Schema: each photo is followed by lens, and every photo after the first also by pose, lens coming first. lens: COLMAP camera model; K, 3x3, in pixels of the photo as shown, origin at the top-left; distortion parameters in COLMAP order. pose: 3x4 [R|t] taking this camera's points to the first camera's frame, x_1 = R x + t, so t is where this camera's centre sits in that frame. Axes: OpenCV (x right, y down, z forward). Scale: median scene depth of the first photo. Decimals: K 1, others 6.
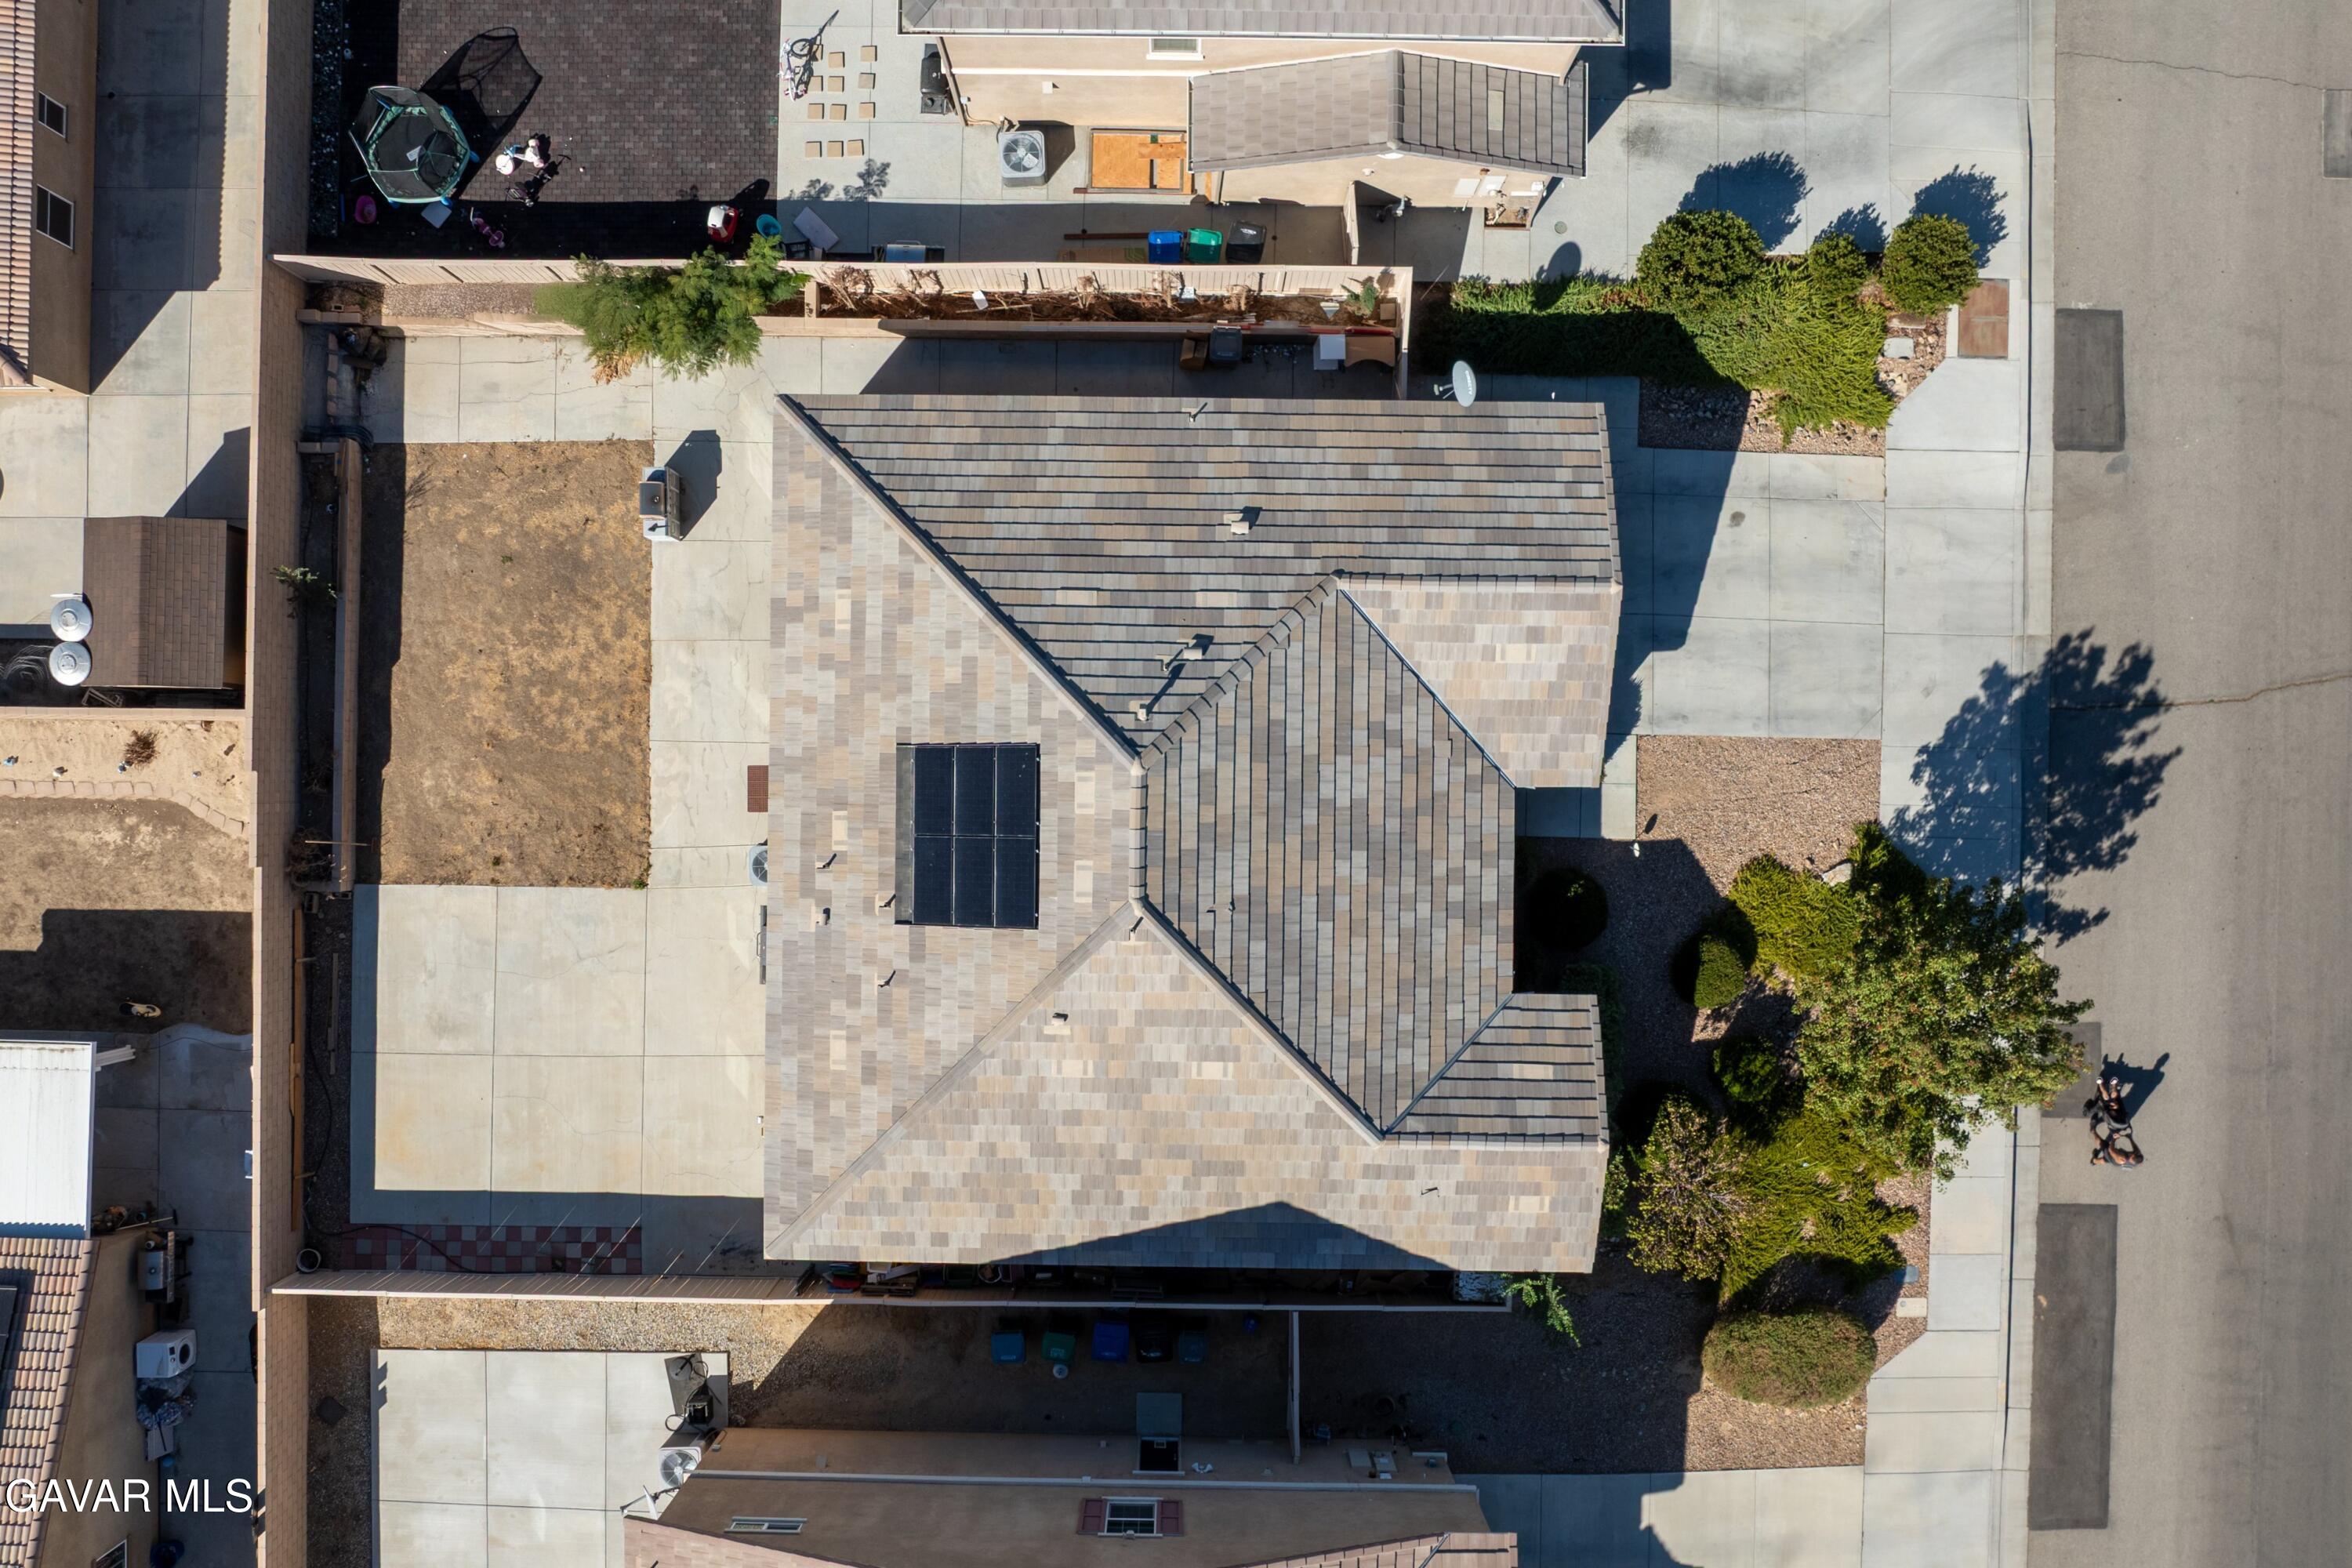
lens RADIAL K [[1669.1, 0, 1174.7], [0, 1669.1, 822.7], [0, 0, 1]] dist [0.007283, -0.050067]
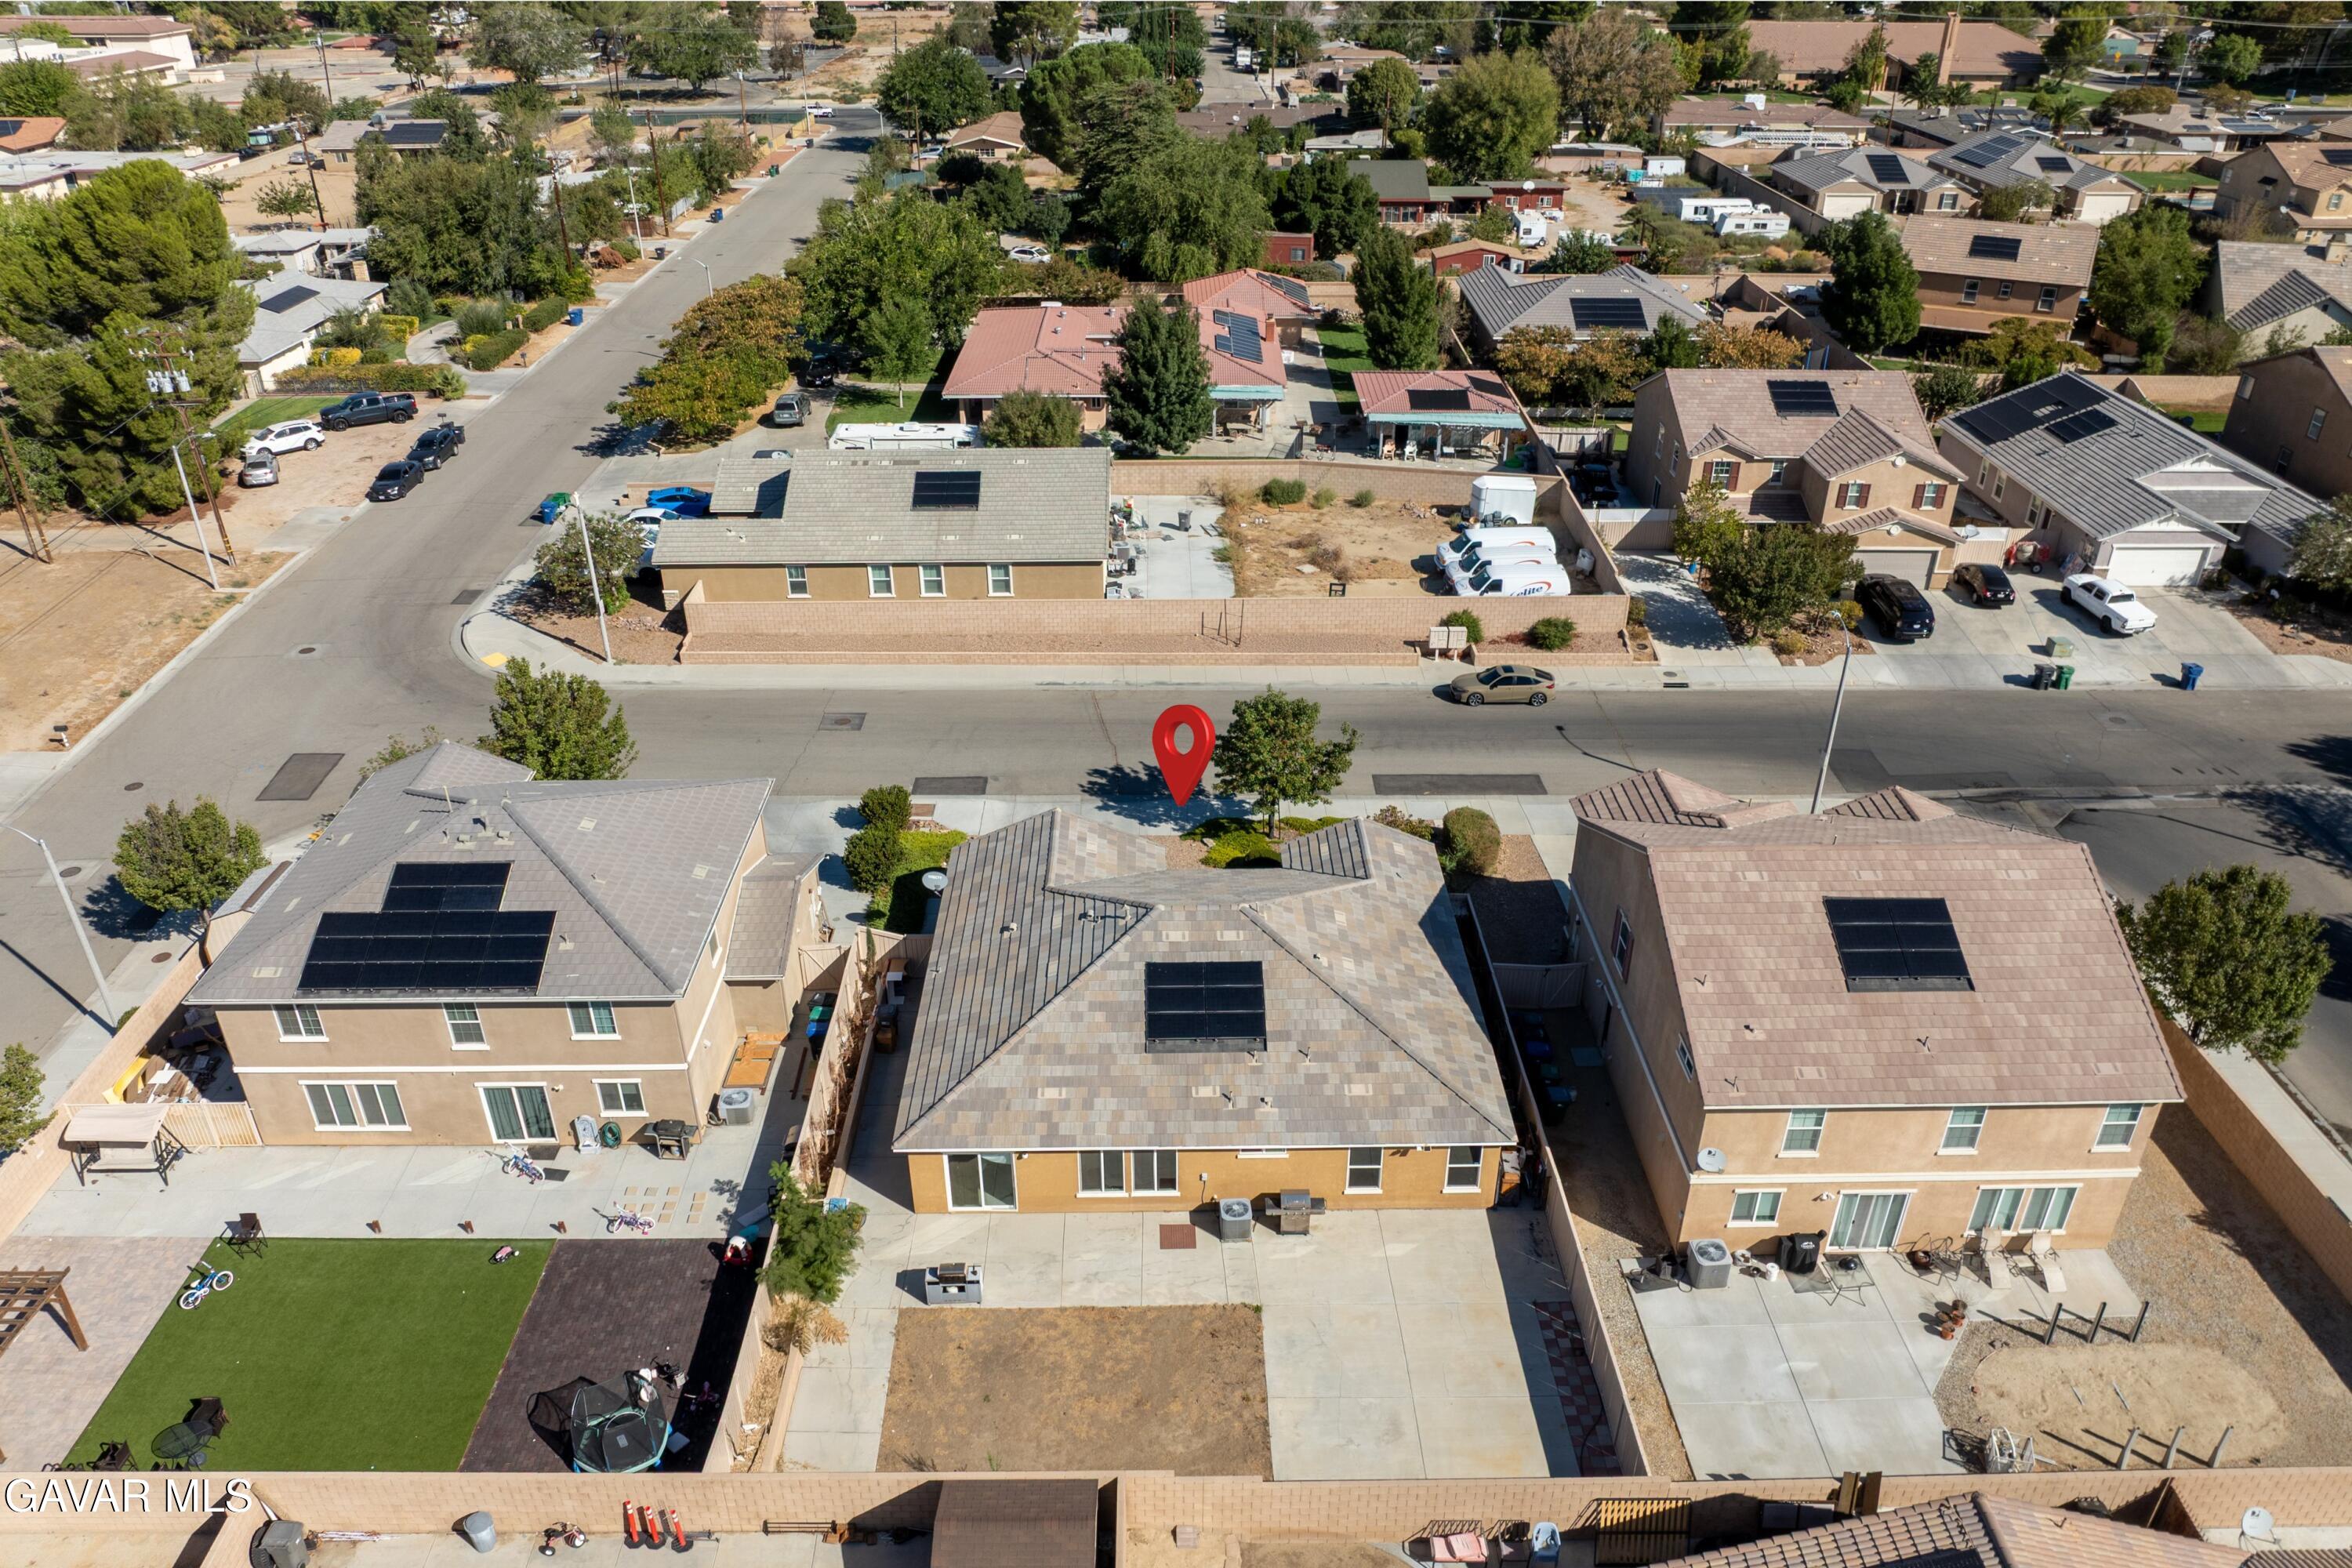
lens RADIAL K [[1634.2, 0, 1212.7], [0, 1634.2, 869.2], [0, 0, 1]] dist [-0.043664, 0.021320]
pose [[-0.042995, -0.527489, 0.848473, -1.157371], [0.999064, -0.026749, 0.033997, -0.028769], [0.004763, 0.849141, 0.528145, 0.083882]]
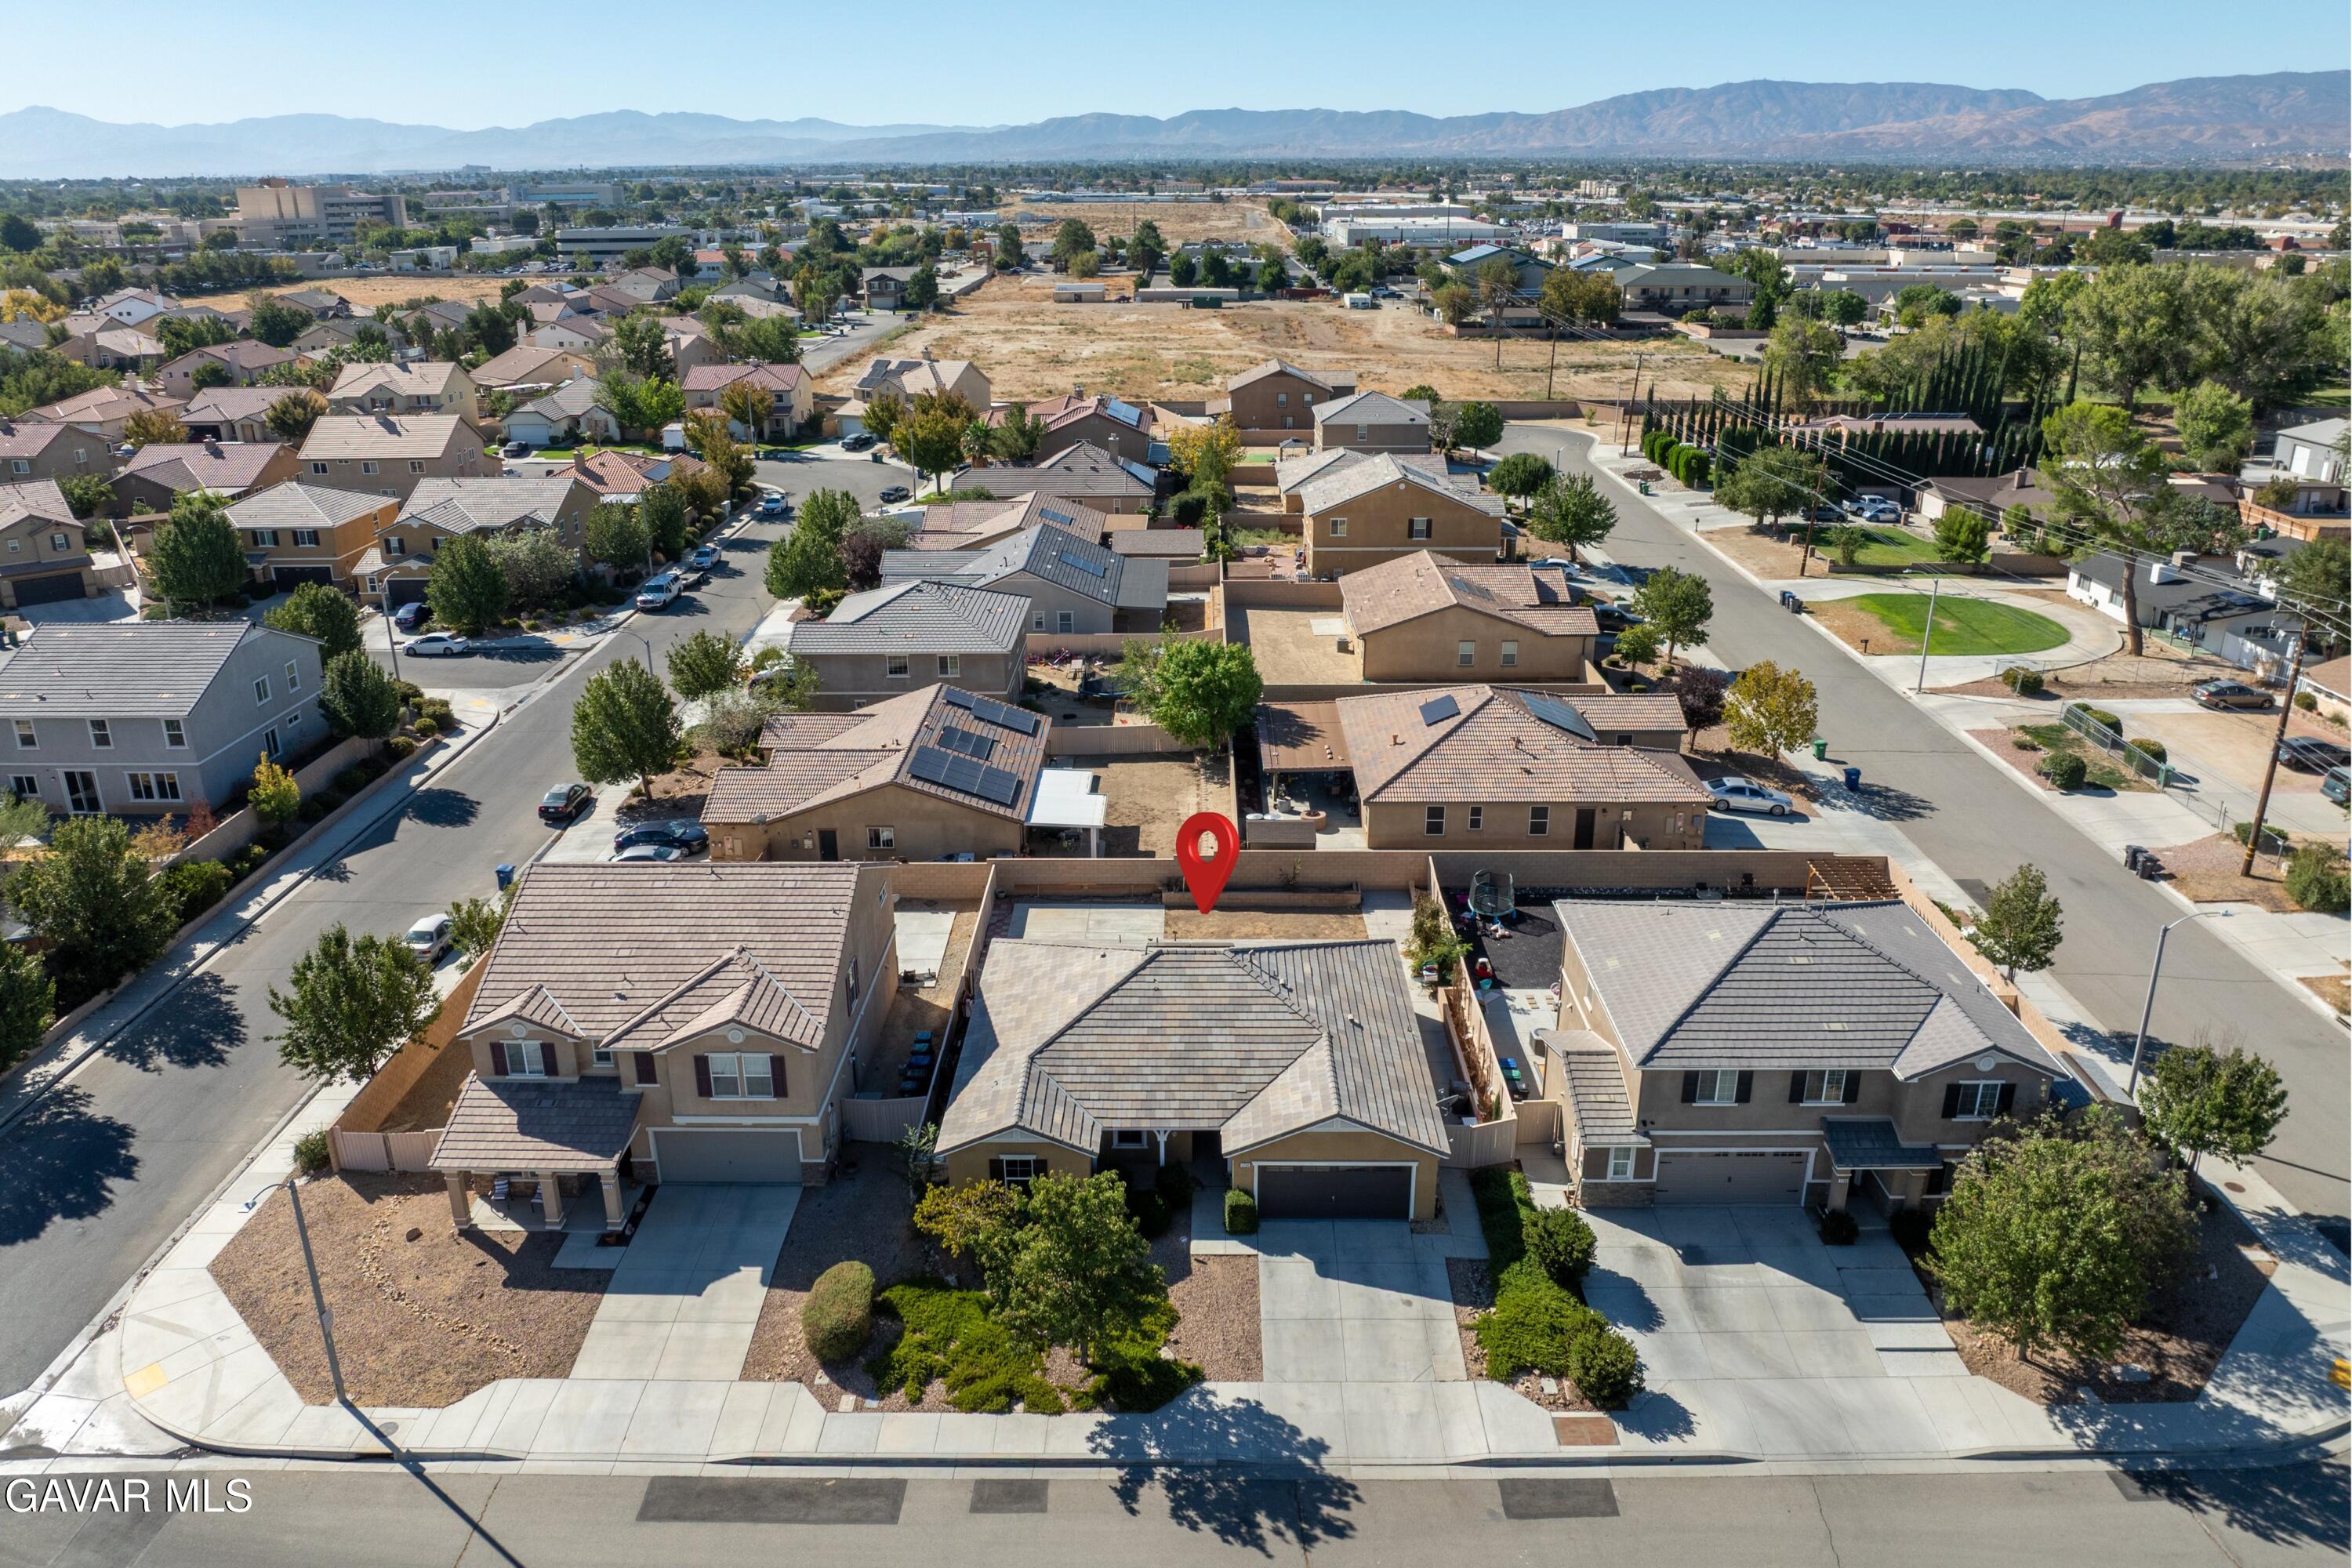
lens RADIAL K [[1634.2, 0, 1212.7], [0, 1634.2, 869.2], [0, 0, 1]] dist [-0.043664, 0.021320]
pose [[0.023769, 0.390700, -0.920211, 1.517784], [-0.999704, 0.004434, -0.023940, 0.024385], [-0.005273, 0.920507, 0.390689, 0.085805]]
